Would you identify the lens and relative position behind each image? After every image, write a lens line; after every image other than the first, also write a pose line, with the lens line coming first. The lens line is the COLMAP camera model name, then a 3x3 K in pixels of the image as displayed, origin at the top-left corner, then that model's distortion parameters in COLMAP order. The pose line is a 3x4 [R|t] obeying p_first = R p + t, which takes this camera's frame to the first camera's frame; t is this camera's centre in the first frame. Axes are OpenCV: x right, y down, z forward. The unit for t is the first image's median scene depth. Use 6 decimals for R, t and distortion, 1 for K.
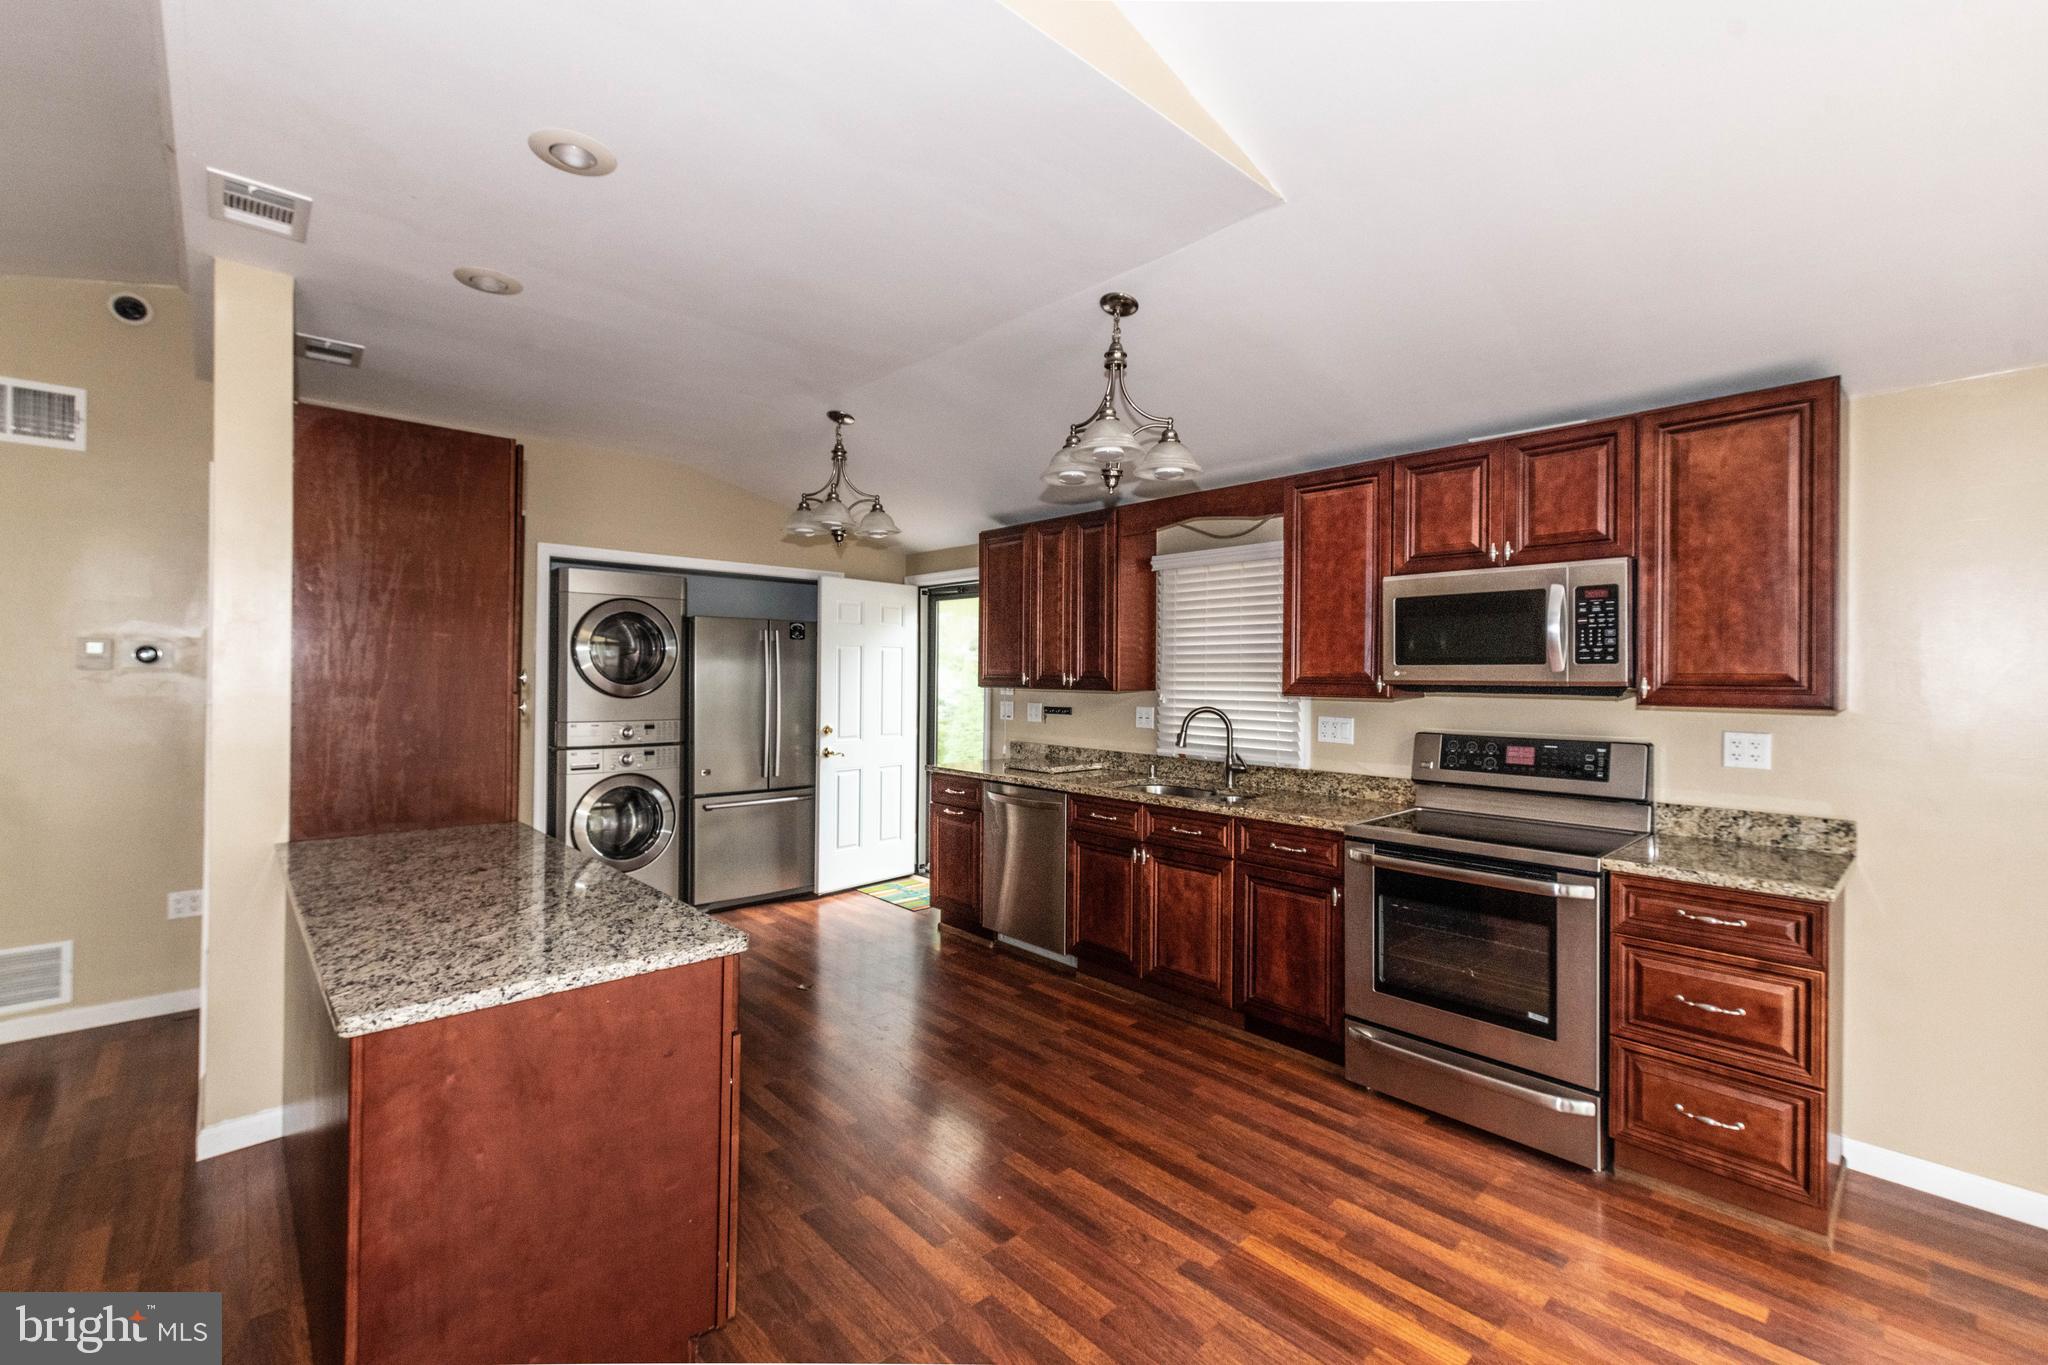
lens RADIAL K [[864.9, 0, 1025.1], [0, 864.9, 675.1], [0, 0, 1]] dist [0.002562, -0.000461]
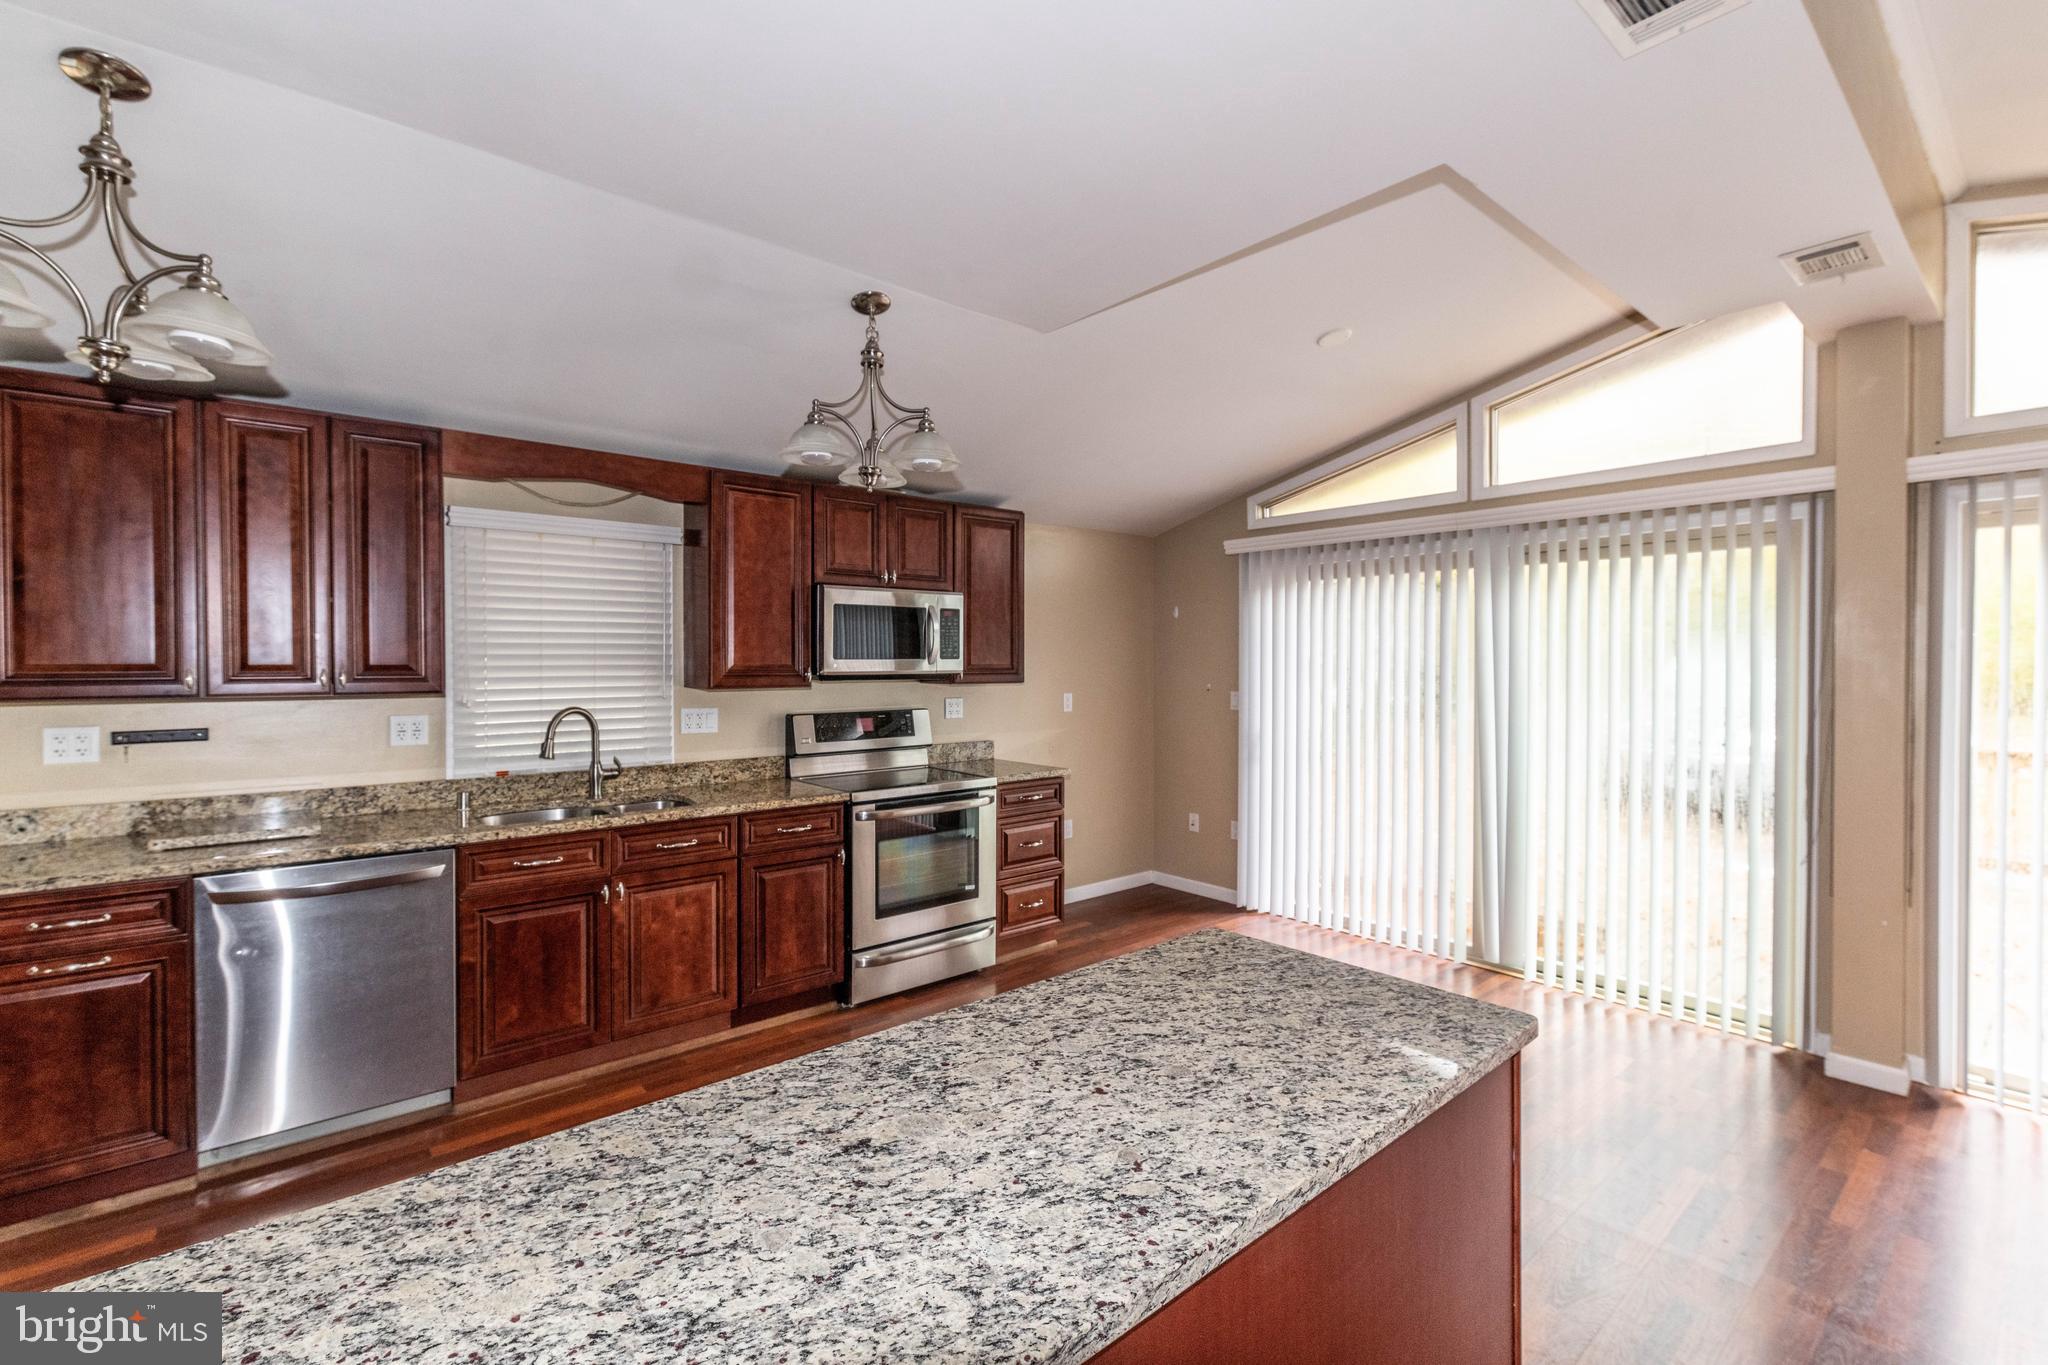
lens RADIAL K [[891.5, 0, 1033.0], [0, 891.5, 672.5], [0, 0, 1]] dist [0.001993, -0.000985]
pose [[0.040299, -0.022679, 0.998930, -0.640431], [-0.001098, 0.999741, 0.022742, -0.016838], [-0.999187, -0.002014, 0.040264, 0.531754]]
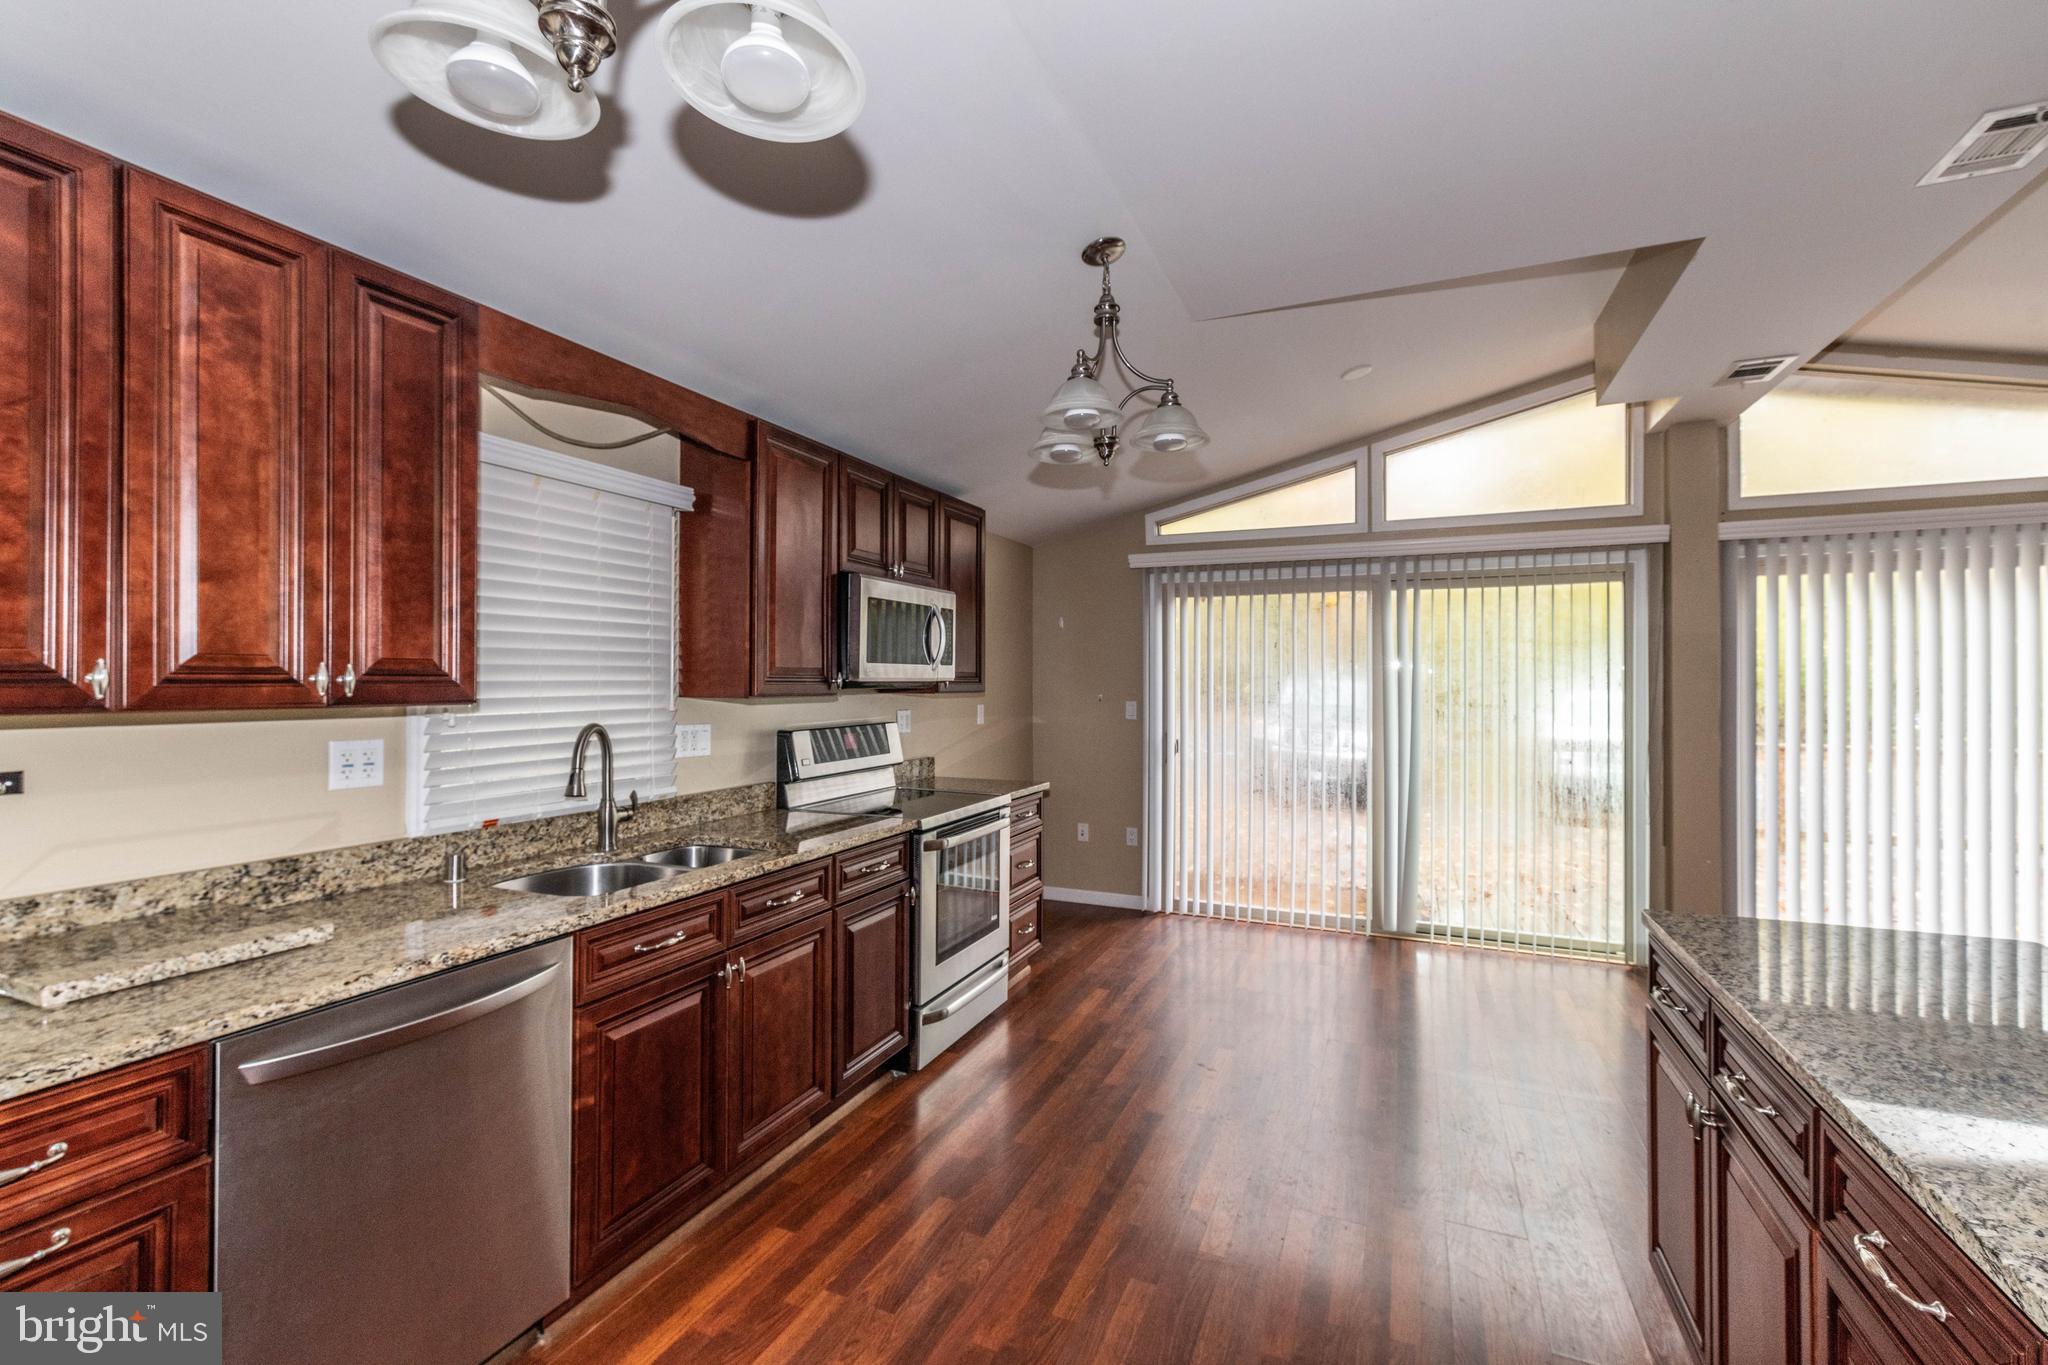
lens RADIAL K [[885.0, 0, 1015.8], [0, 885.0, 676.5], [0, 0, 1]] dist [0.013910, -0.003044]
pose [[-0.398120, -0.005199, 0.917318, -0.475920], [-0.006554, 0.999975, 0.002823, 0.000675], [-0.917310, -0.004888, -0.398144, 0.994098]]
